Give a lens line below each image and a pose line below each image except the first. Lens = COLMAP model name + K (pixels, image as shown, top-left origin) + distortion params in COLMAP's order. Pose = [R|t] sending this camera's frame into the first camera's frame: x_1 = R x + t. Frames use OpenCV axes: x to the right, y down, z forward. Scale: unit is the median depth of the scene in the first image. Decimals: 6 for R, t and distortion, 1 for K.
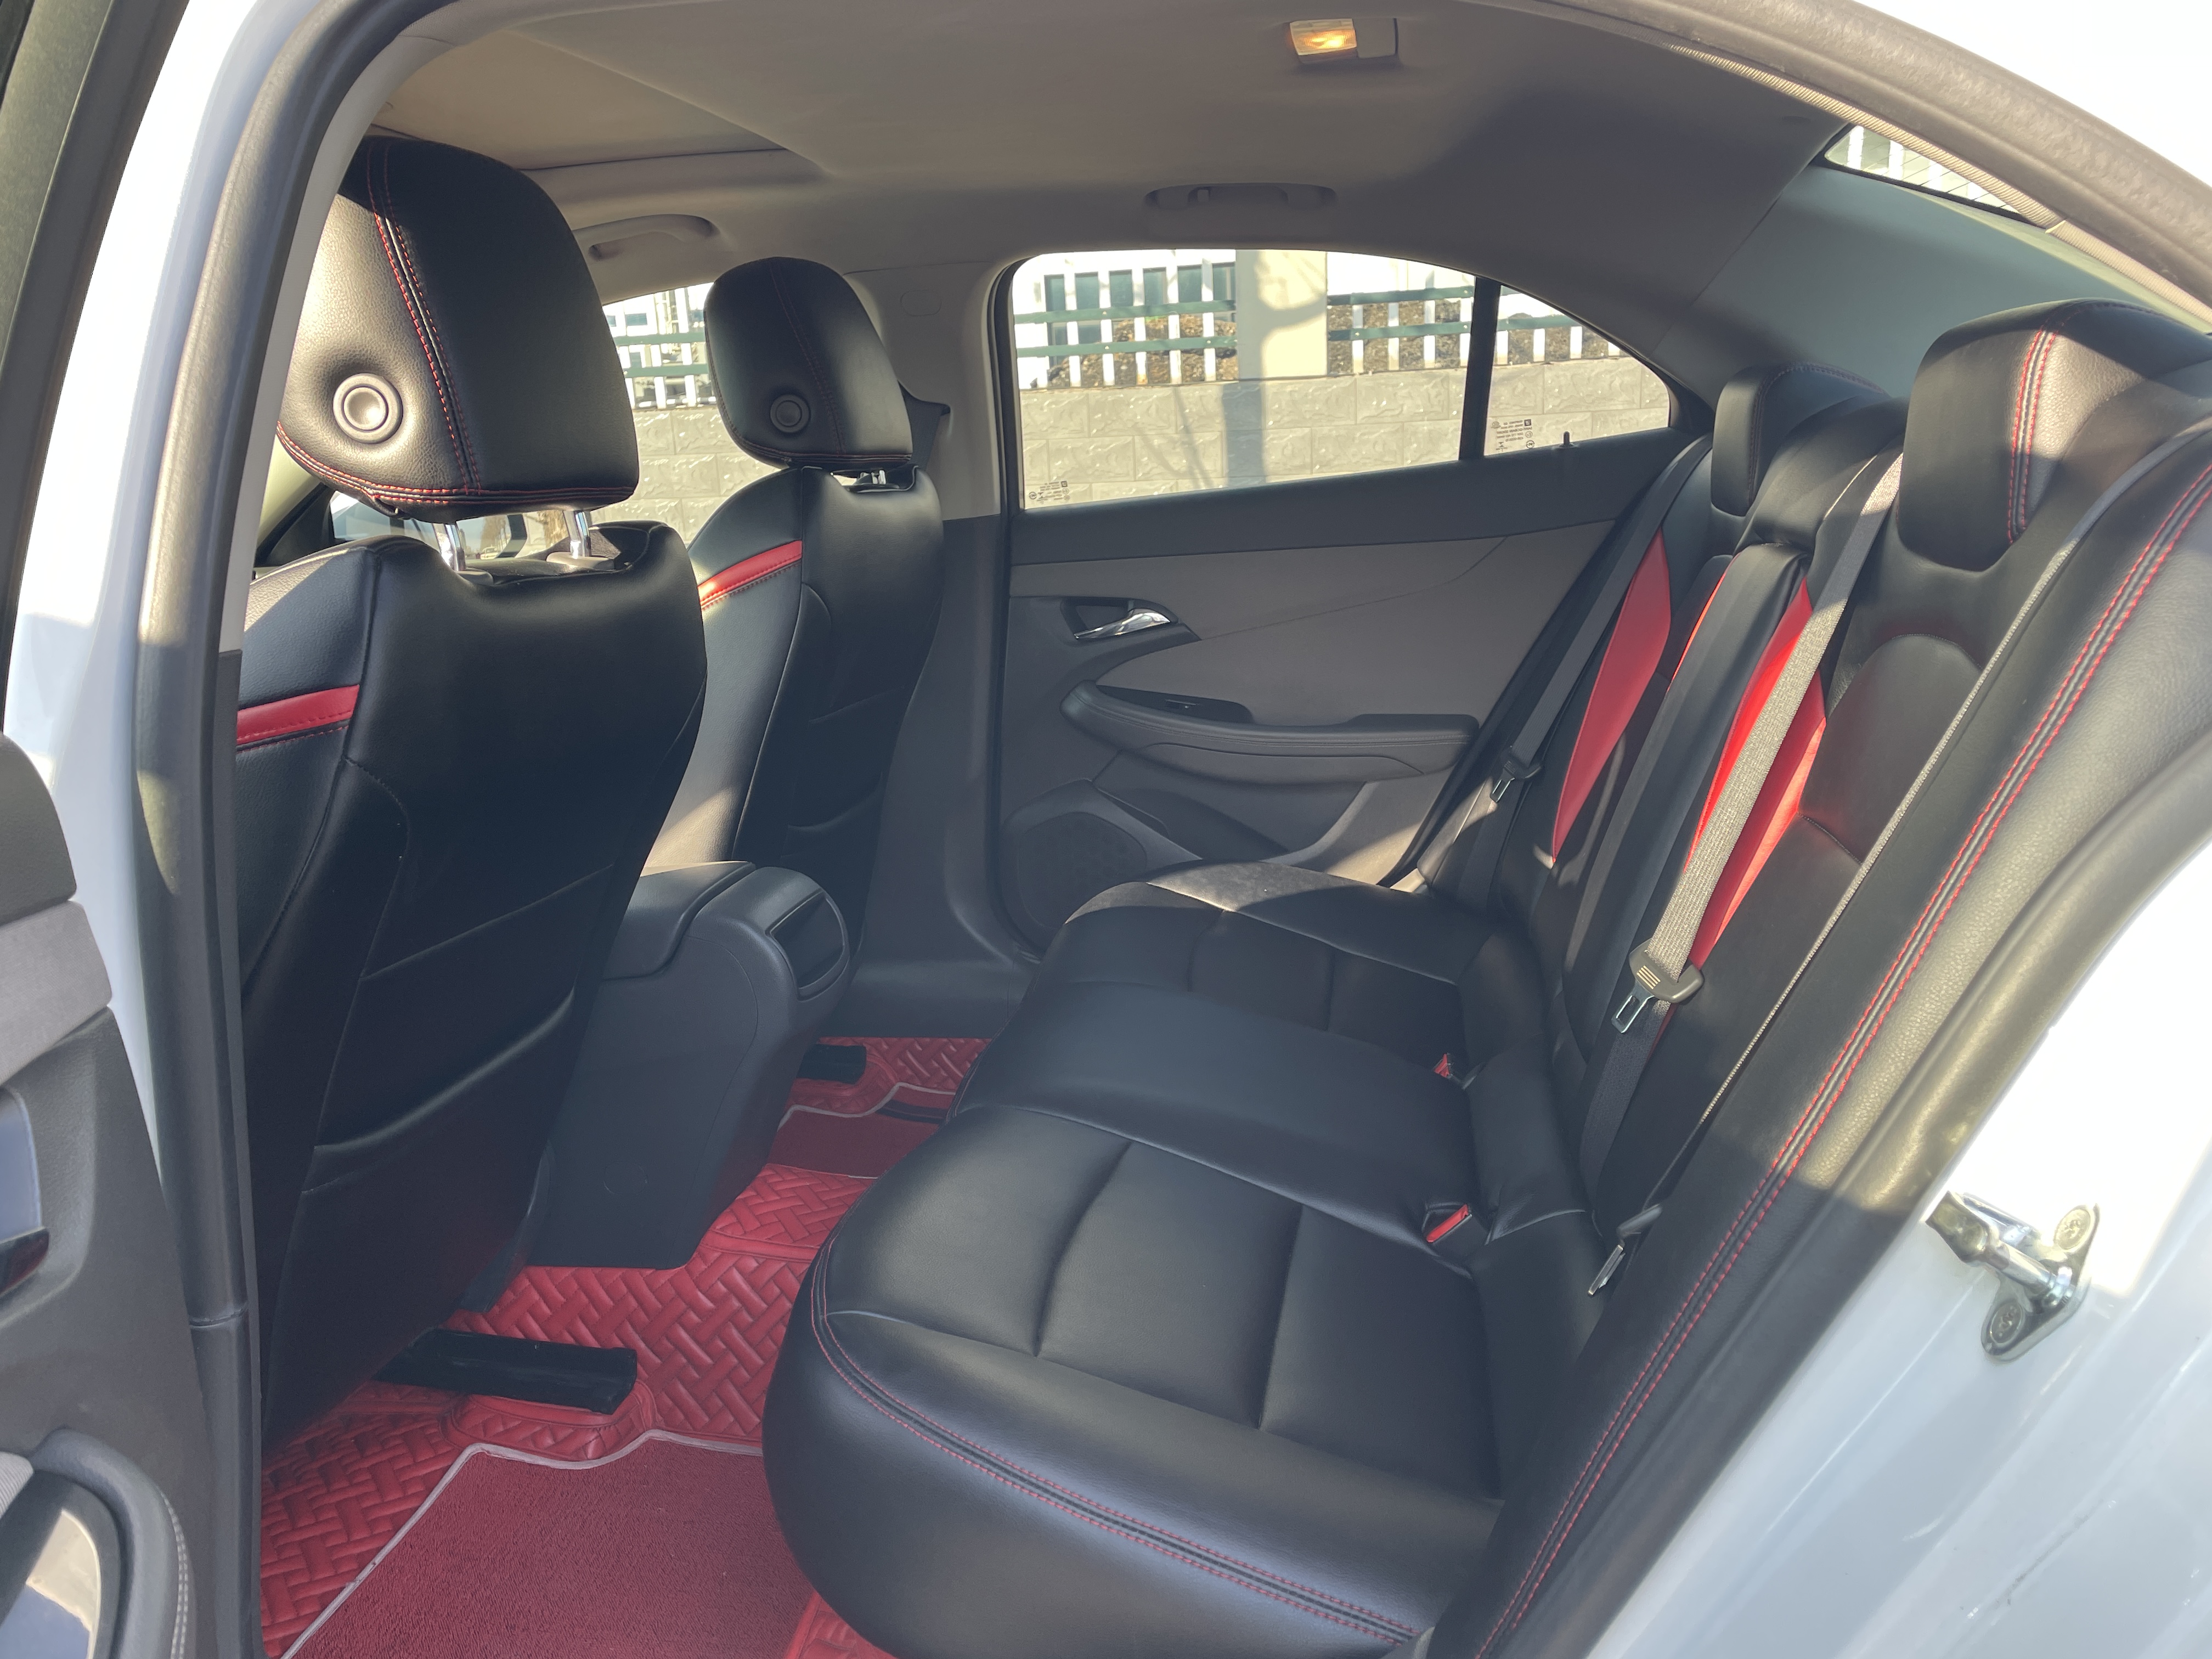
lens RADIAL K [[1725.2, 0, 1102.4], [0, 1725.2, 830.1], [0, 0, 1]] dist [0.078897, -0.087558]
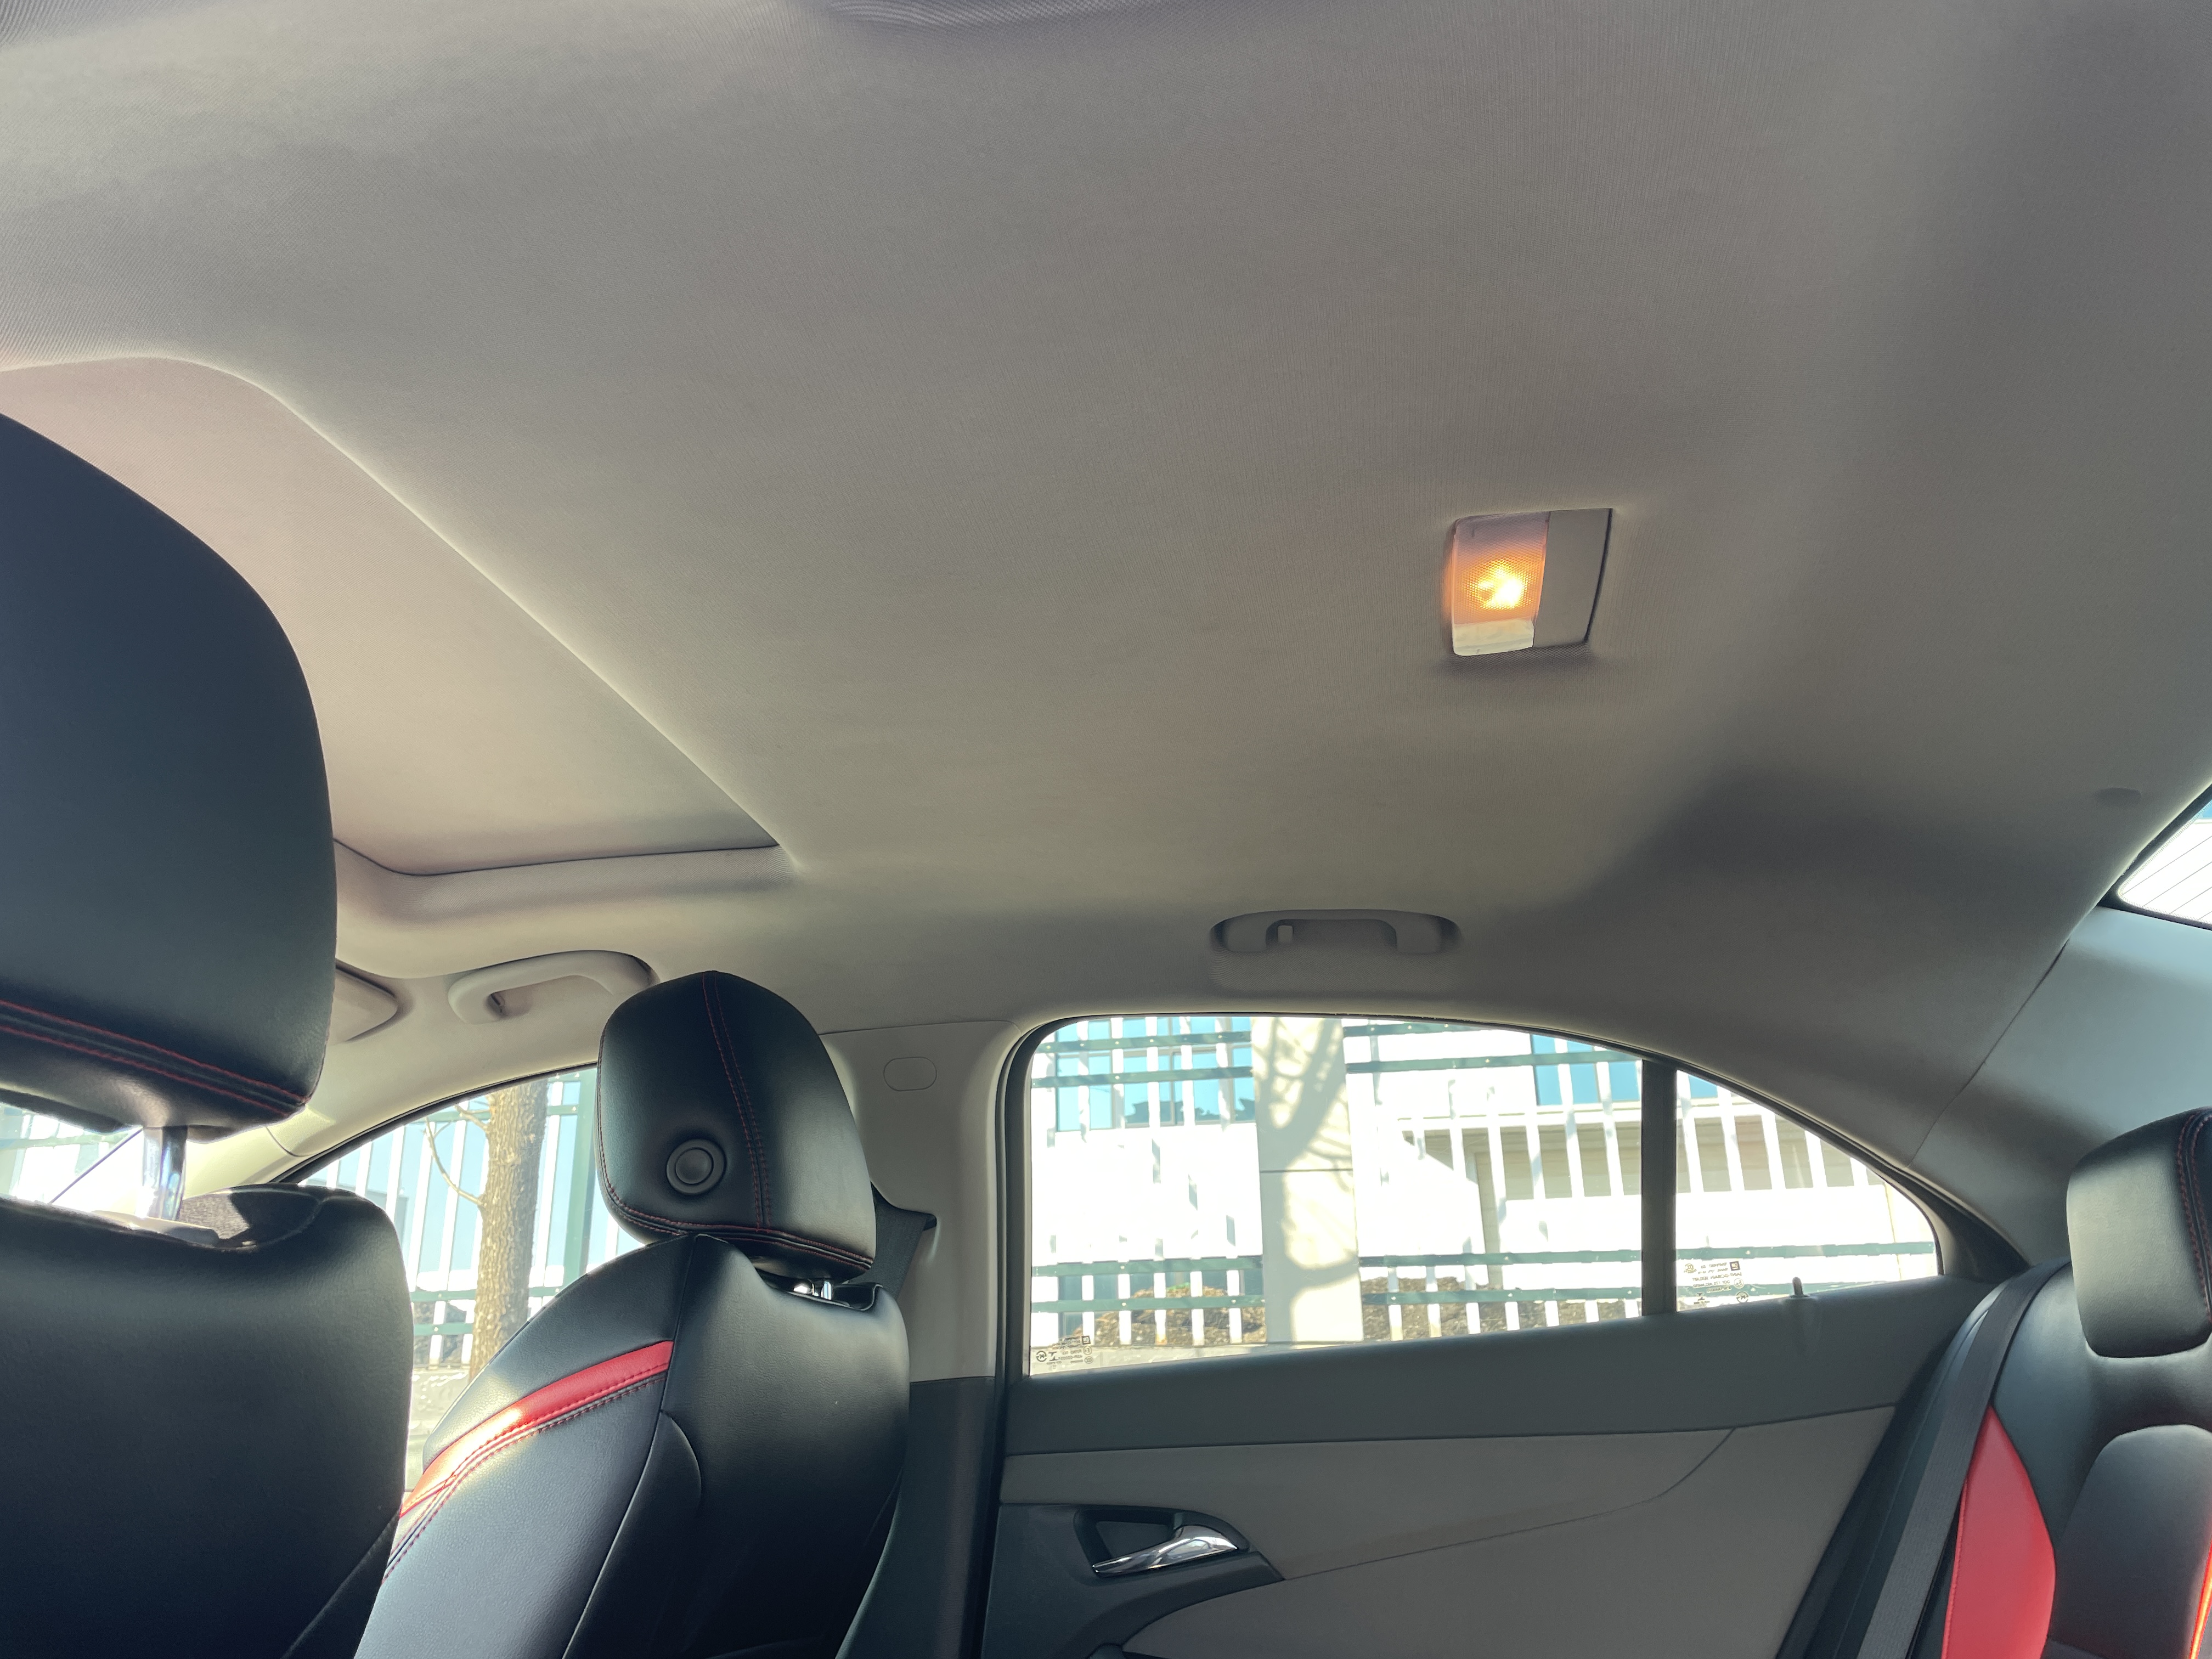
lens RADIAL K [[1656.2, 0, 1100.8], [0, 1656.2, 840.6], [0, 0, 1]] dist [0.038881, -0.015223]
pose [[0.999429, 0.030696, -0.014154, -0.012741], [-0.033436, 0.836389, -0.547115, 0.004620], [-0.004956, 0.547276, 0.836938, 0.311934]]
